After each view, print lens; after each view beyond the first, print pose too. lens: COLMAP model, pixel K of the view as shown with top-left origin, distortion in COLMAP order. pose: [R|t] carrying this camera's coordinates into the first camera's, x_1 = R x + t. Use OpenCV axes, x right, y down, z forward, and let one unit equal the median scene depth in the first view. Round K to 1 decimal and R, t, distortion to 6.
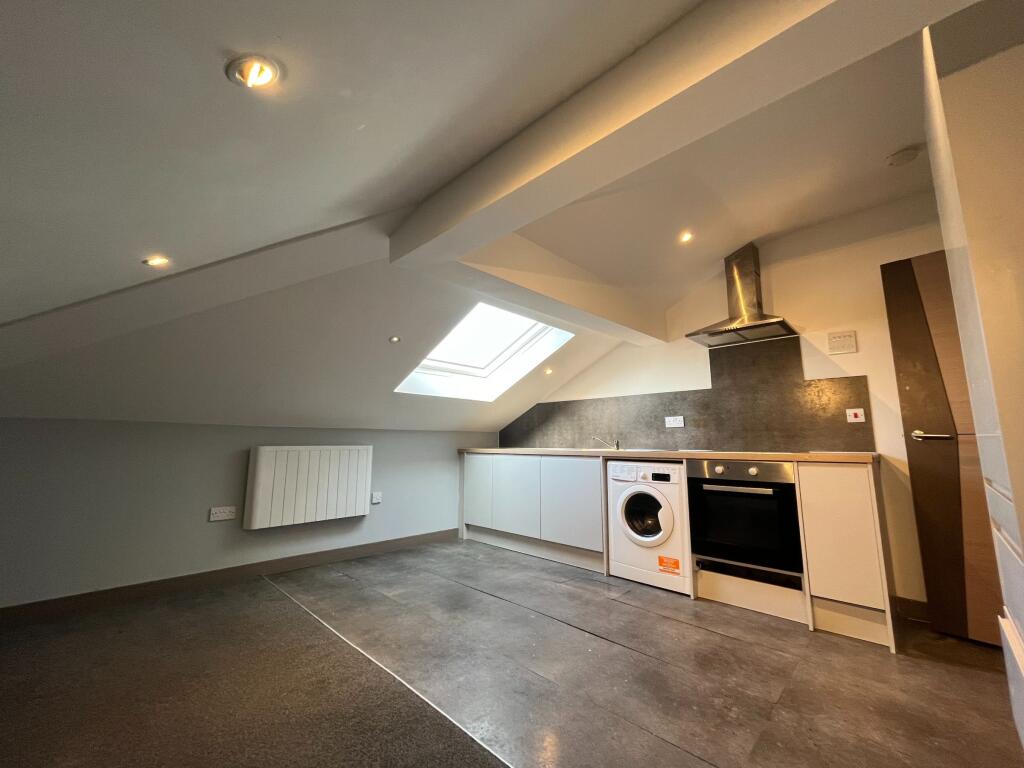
lens RADIAL K [[415.2, 0, 510.7], [0, 415.2, 385.0], [0, 0, 1]] dist [-0.002936, 0.000181]
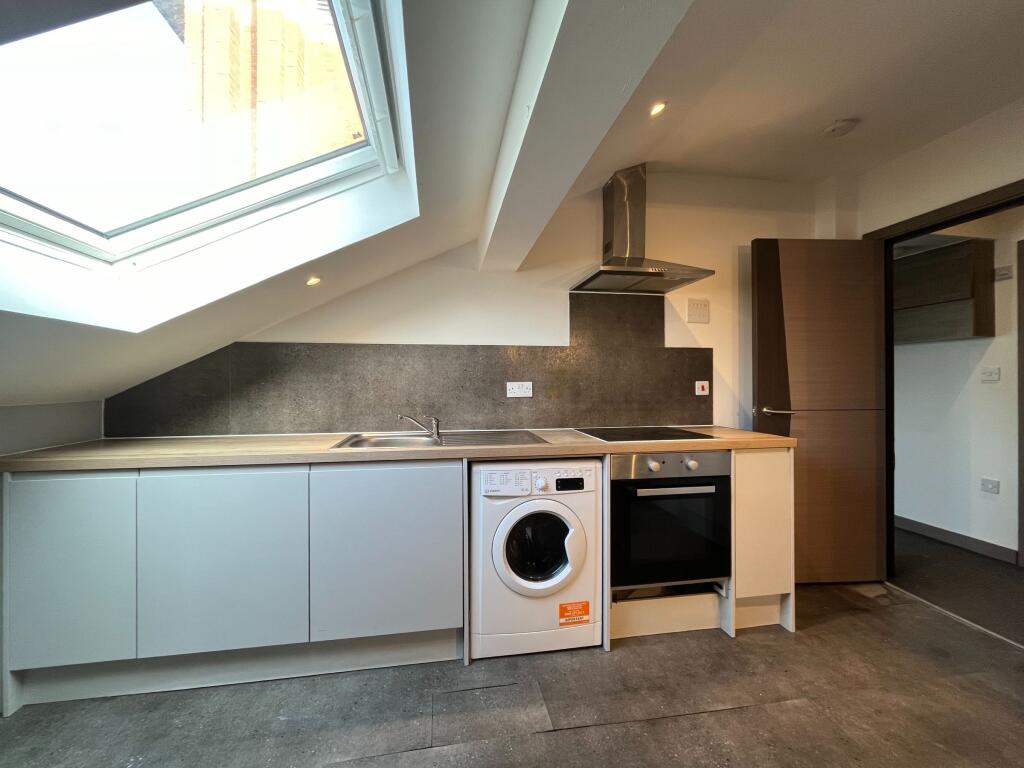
lens RADIAL K [[415.2, 0, 512.6], [0, 415.2, 380.9], [0, 0, 1]] dist [-0.002936, 0.000181]
pose [[0.593607, -0.002576, 0.804751, -0.199802], [-0.108872, 0.990545, 0.083477, 0.021110], [-0.797356, -0.137167, 0.587714, 0.705394]]
